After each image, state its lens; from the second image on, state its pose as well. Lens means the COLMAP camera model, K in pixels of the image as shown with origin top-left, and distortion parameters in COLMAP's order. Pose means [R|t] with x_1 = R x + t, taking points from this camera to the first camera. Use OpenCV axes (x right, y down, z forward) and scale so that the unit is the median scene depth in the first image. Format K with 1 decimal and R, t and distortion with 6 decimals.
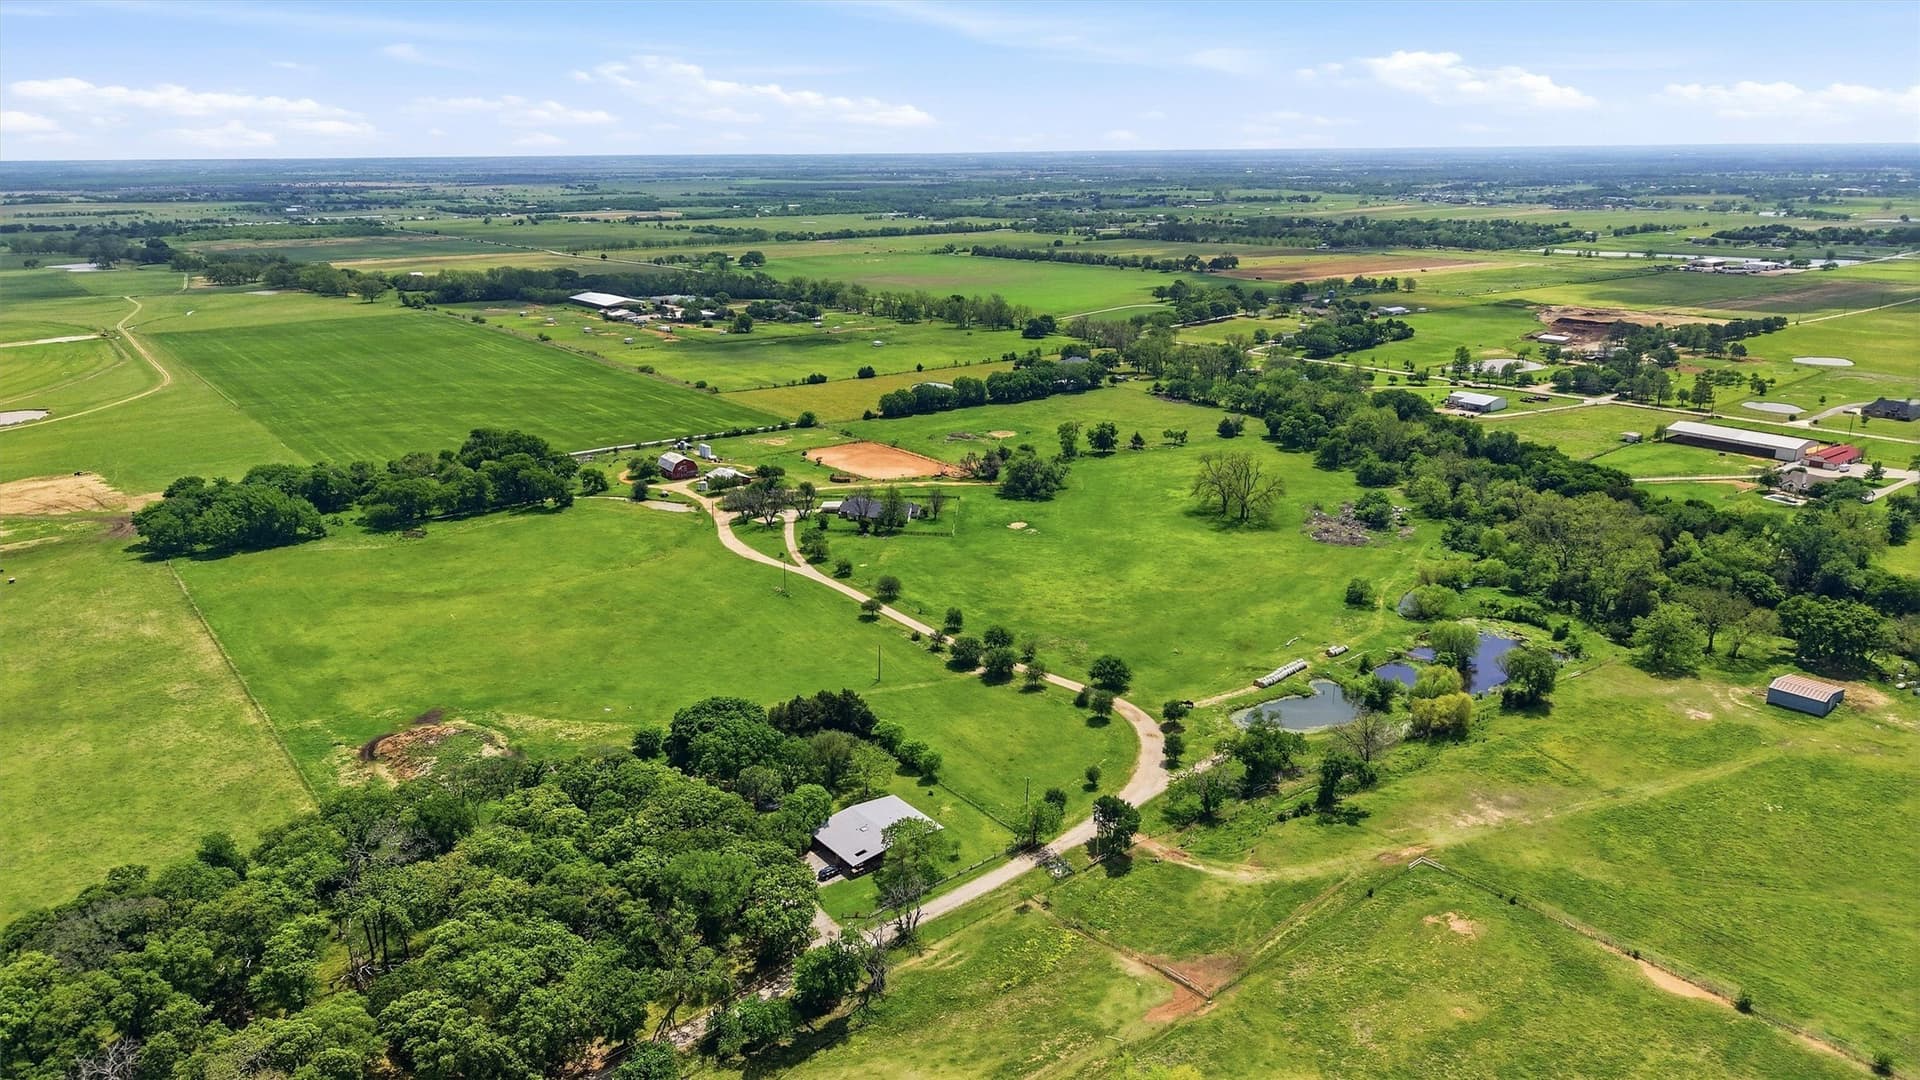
lens RADIAL K [[1283.3, 0, 960.0], [0, 1283.3, 540.0], [0, 0, 1]] dist [0.038157, -0.034829]
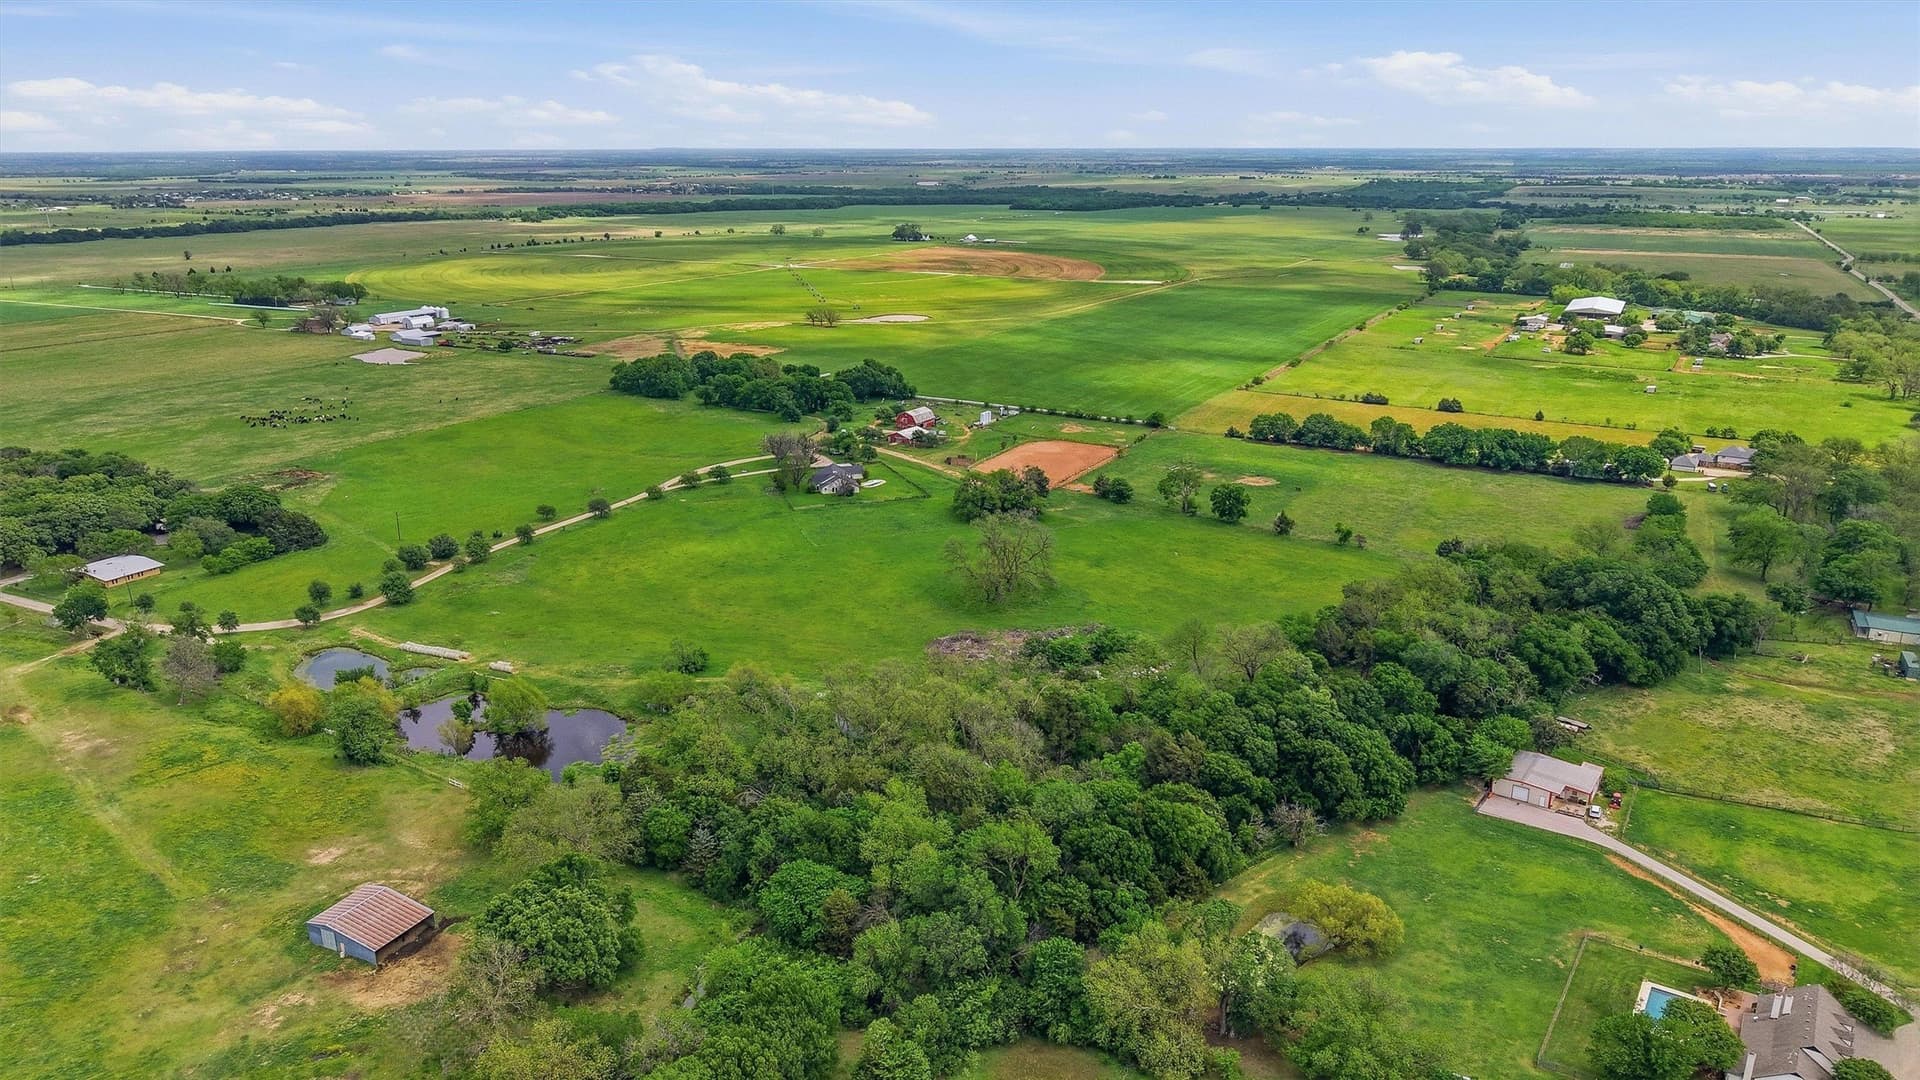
lens RADIAL K [[1264.5, 0, 1023.1], [0, 1264.5, 549.2], [0, 0, 1]] dist [0.028556, -0.022189]
pose [[0.397022, 0.278058, -0.874675, 0.920194], [-0.261103, 0.947844, 0.182802, -0.198606], [0.879886, 0.155804, 0.448917, 0.671114]]
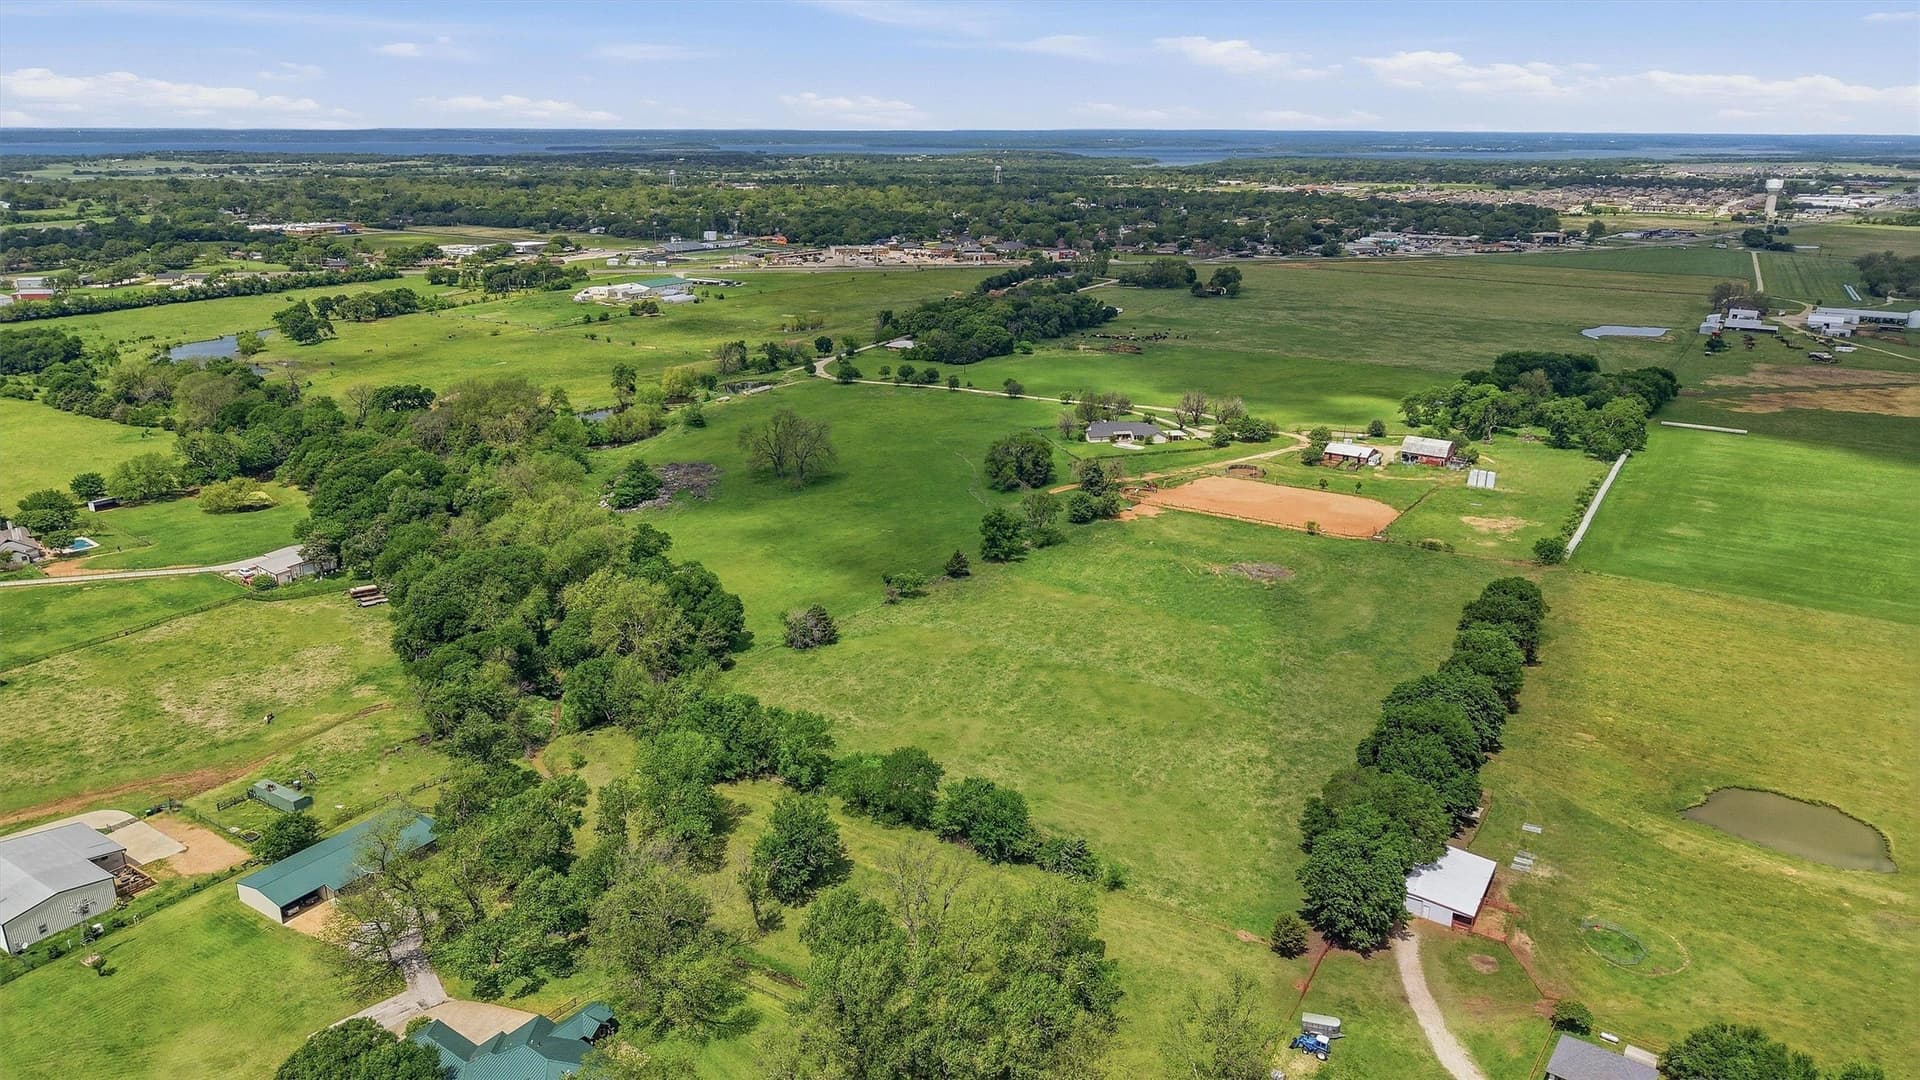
lens RADIAL K [[1283.3, 0, 960.0], [0, 1283.3, 540.0], [0, 0, 1]] dist [0.038157, -0.034829]
pose [[-0.948980, 0.116671, -0.292960, 0.385892], [-0.070809, 0.826469, 0.558511, -0.547714], [0.307285, 0.550760, -0.776041, 1.888902]]
